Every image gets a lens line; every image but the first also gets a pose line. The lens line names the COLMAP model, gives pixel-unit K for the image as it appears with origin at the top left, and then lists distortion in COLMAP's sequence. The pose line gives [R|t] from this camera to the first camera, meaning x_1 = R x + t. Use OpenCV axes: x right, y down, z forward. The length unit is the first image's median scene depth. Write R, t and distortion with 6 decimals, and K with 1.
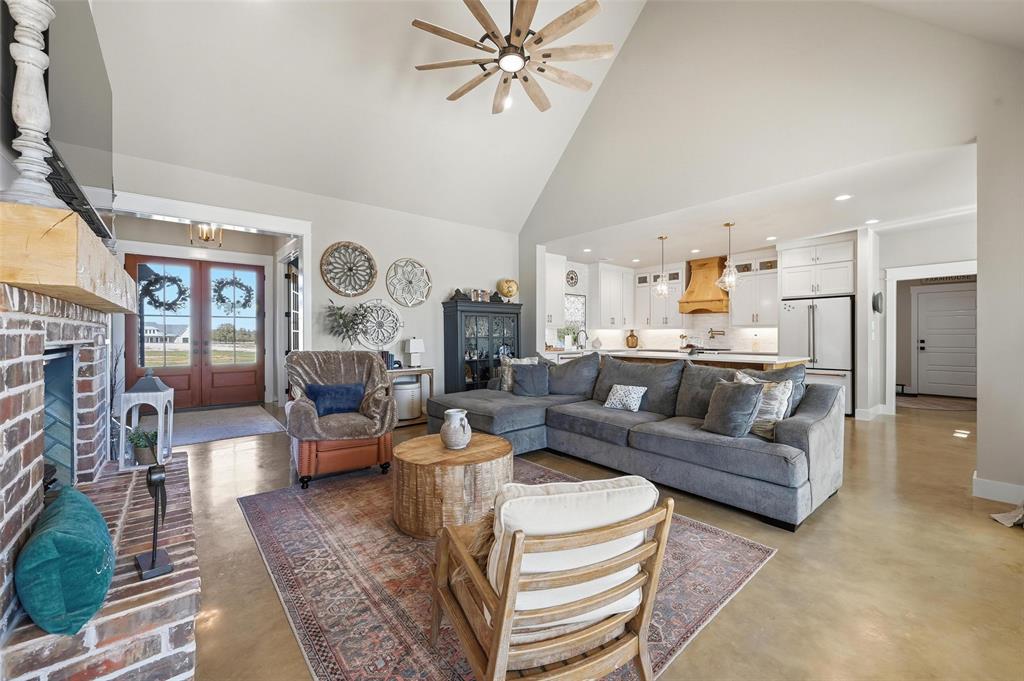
lens RADIAL K [[408.3, 0, 506.8], [0, 408.3, 336.9], [0, 0, 1]] dist [0.010052, -0.000017]
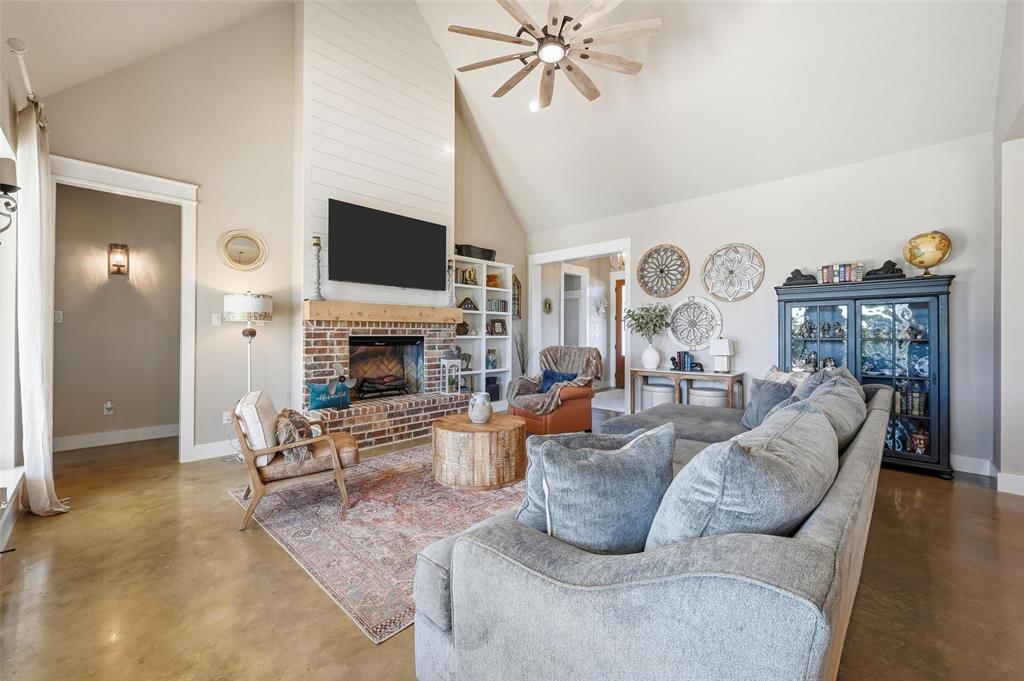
lens RADIAL K [[404.6, 0, 512.3], [0, 404.6, 333.2], [0, 0, 1]] dist [0.002998, 0.000133]
pose [[0.124743, -0.002050, -0.992187, 0.581129], [-0.012153, 0.999920, -0.003594, 0.001061], [0.992115, 0.012506, 0.124708, 0.485100]]
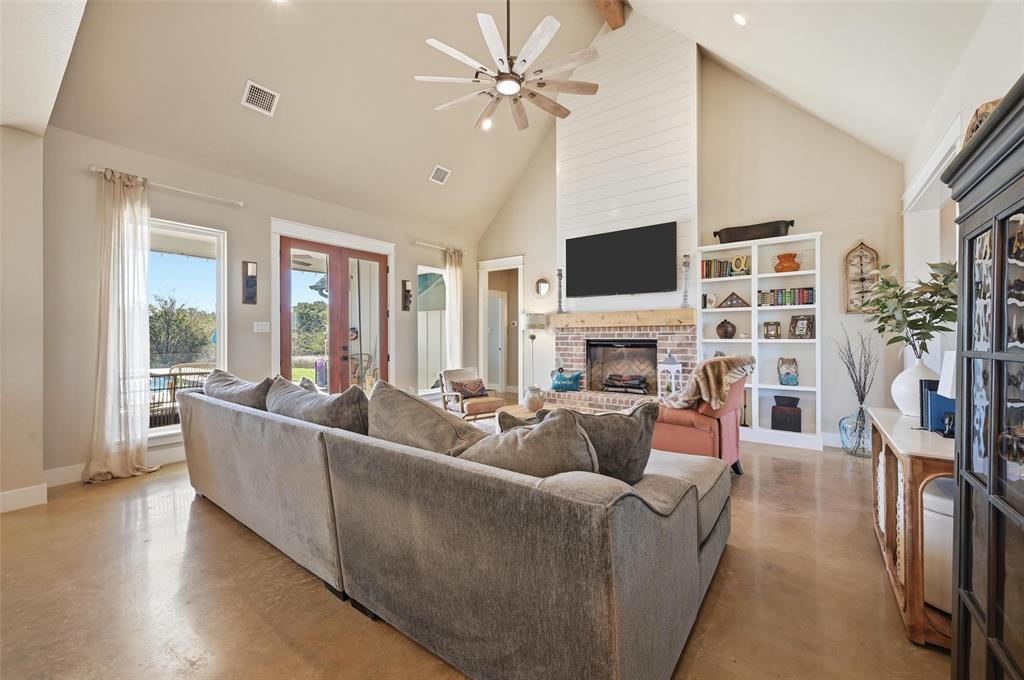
lens RADIAL K [[408.3, 0, 506.8], [0, 408.3, 336.4], [0, 0, 1]] dist [0.010052, -0.000017]
pose [[-0.967799, -0.000078, -0.251723, 0.184431], [-0.001970, 0.999972, 0.007261, -0.006376], [0.251716, 0.007523, -0.967772, 1.257109]]
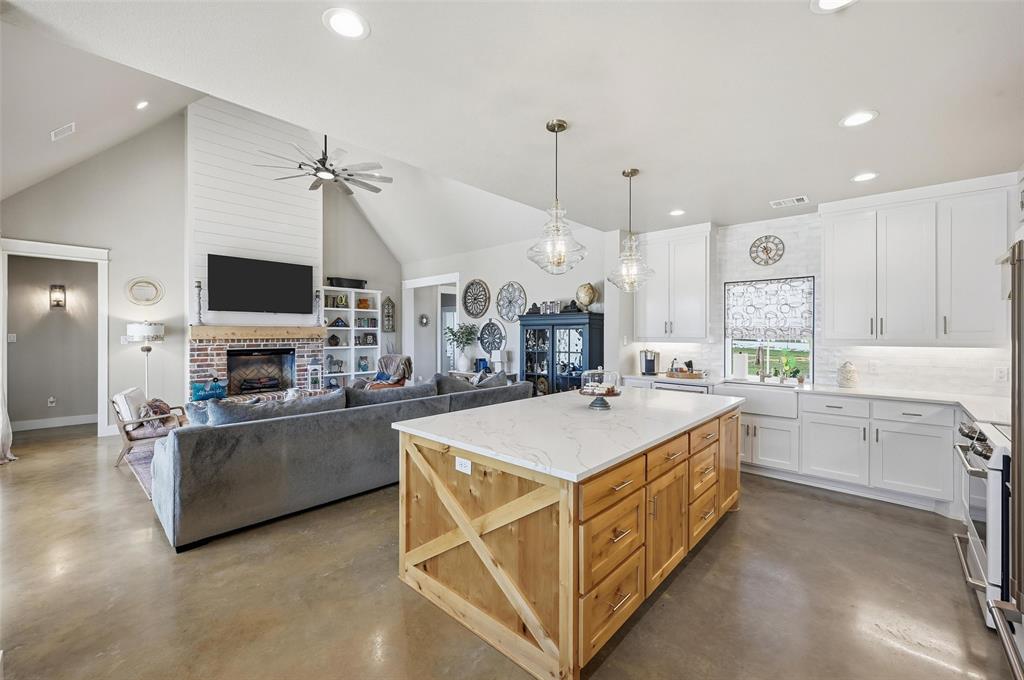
lens RADIAL K [[408.3, 0, 506.8], [0, 408.3, 336.4], [0, 0, 1]] dist [0.010052, -0.000017]
pose [[0.136504, 0.006077, -0.990621, 1.004909], [-0.009129, 0.999946, 0.004876, -0.043412], [0.990597, 0.008378, 0.136553, 0.898899]]
